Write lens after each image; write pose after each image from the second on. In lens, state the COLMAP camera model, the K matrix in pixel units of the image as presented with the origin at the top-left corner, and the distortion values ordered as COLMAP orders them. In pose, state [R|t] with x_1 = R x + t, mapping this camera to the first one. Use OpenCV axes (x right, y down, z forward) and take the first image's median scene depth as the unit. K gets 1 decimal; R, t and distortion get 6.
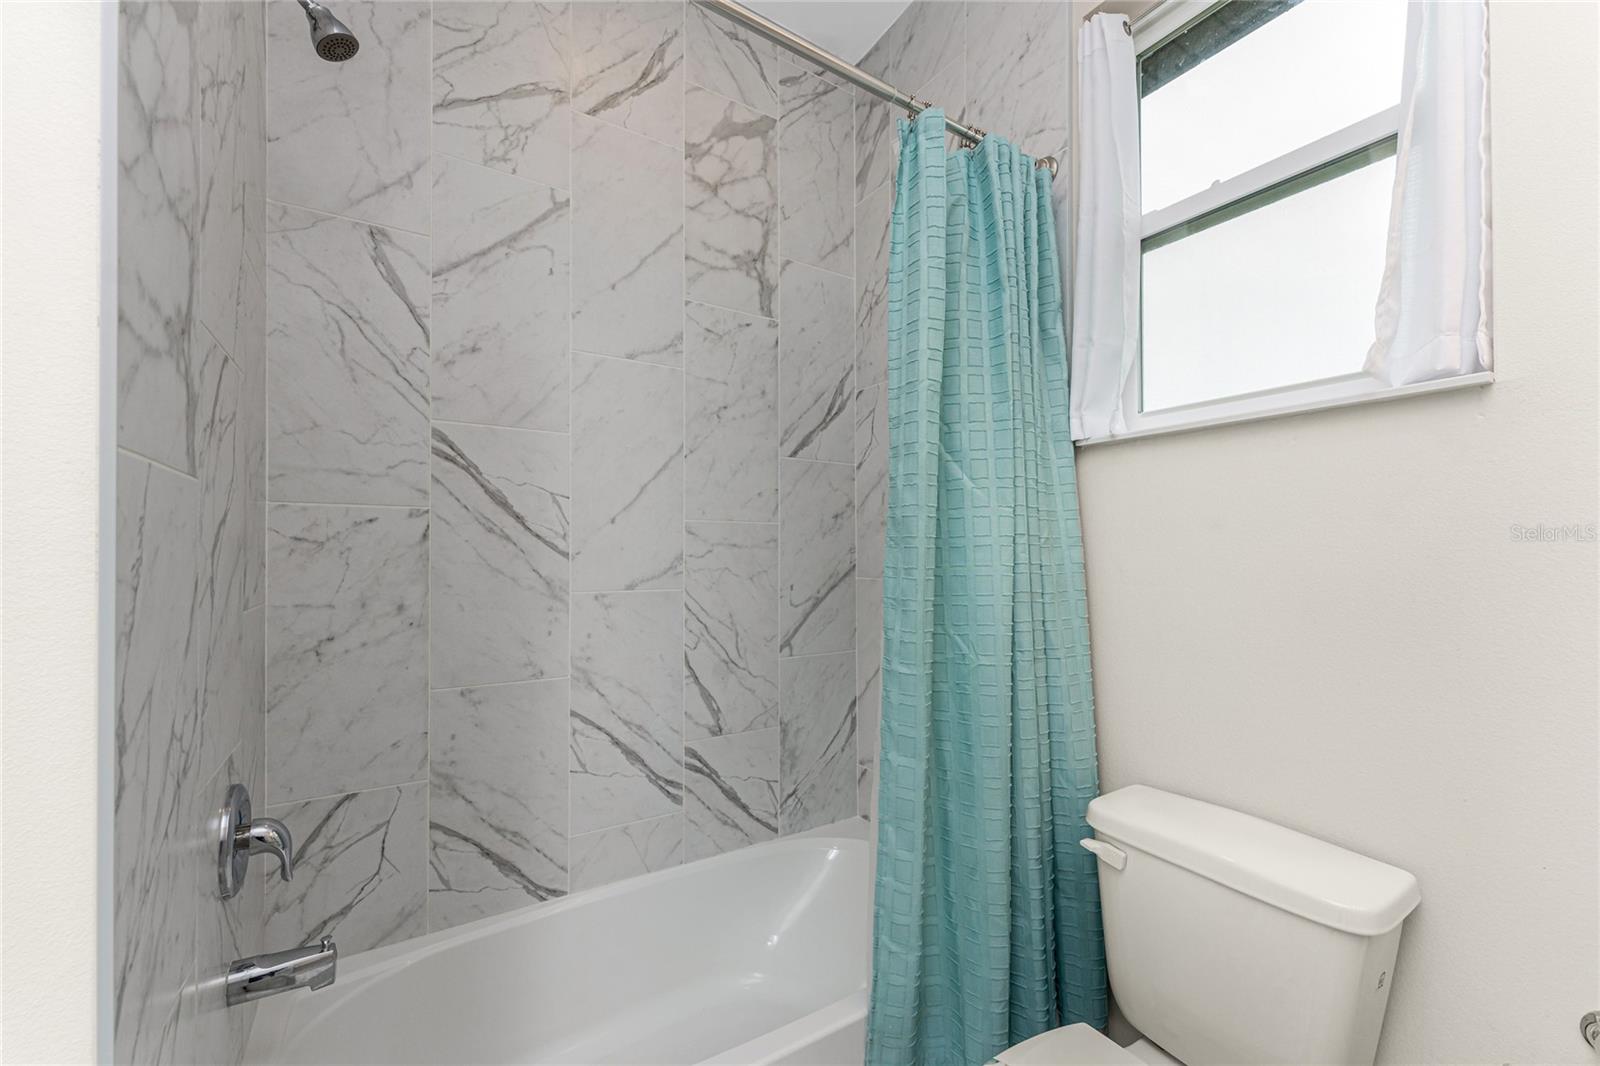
lens RADIAL K [[642.1, 0, 819.2], [0, 642.1, 546.6], [0, 0, 1]] dist [-0.002090, 0.000587]
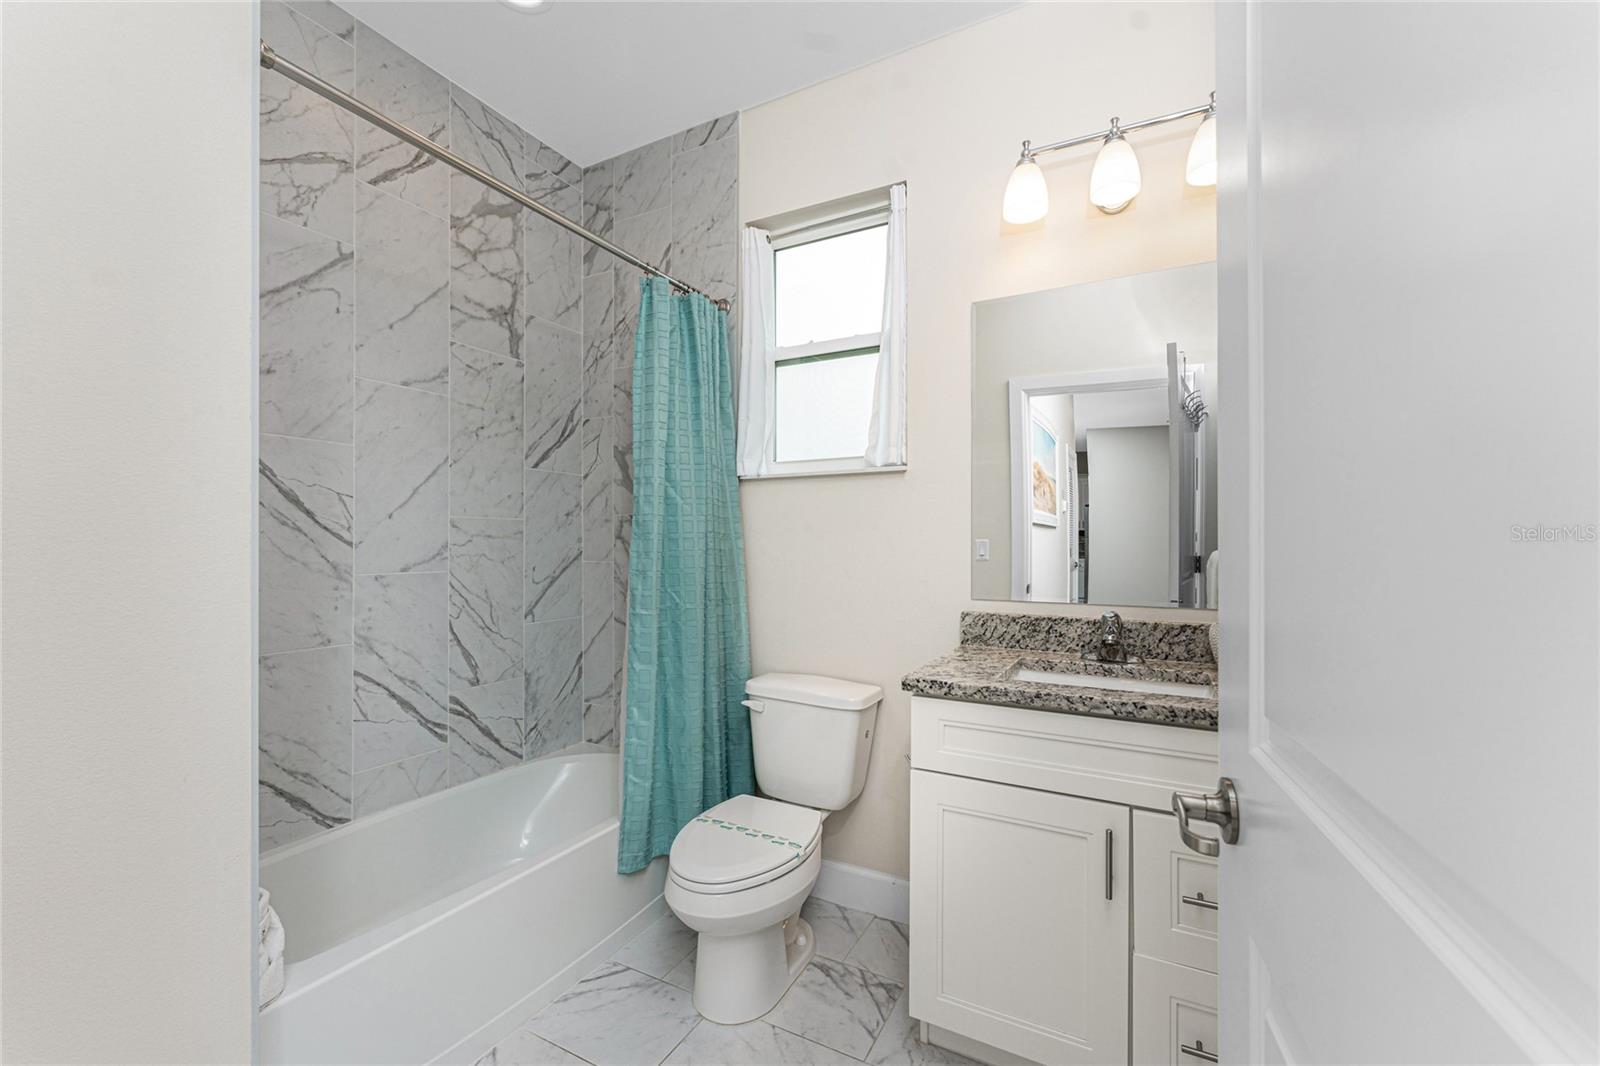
lens RADIAL K [[642.1, 0, 806.5], [0, 642.1, 539.4], [0, 0, 1]] dist [-0.002090, 0.000587]
pose [[0.880732, 0.003106, 0.473604, -0.217415], [-0.005912, 0.999973, 0.004435, -0.006393], [-0.473578, -0.006706, 0.880727, -0.508489]]
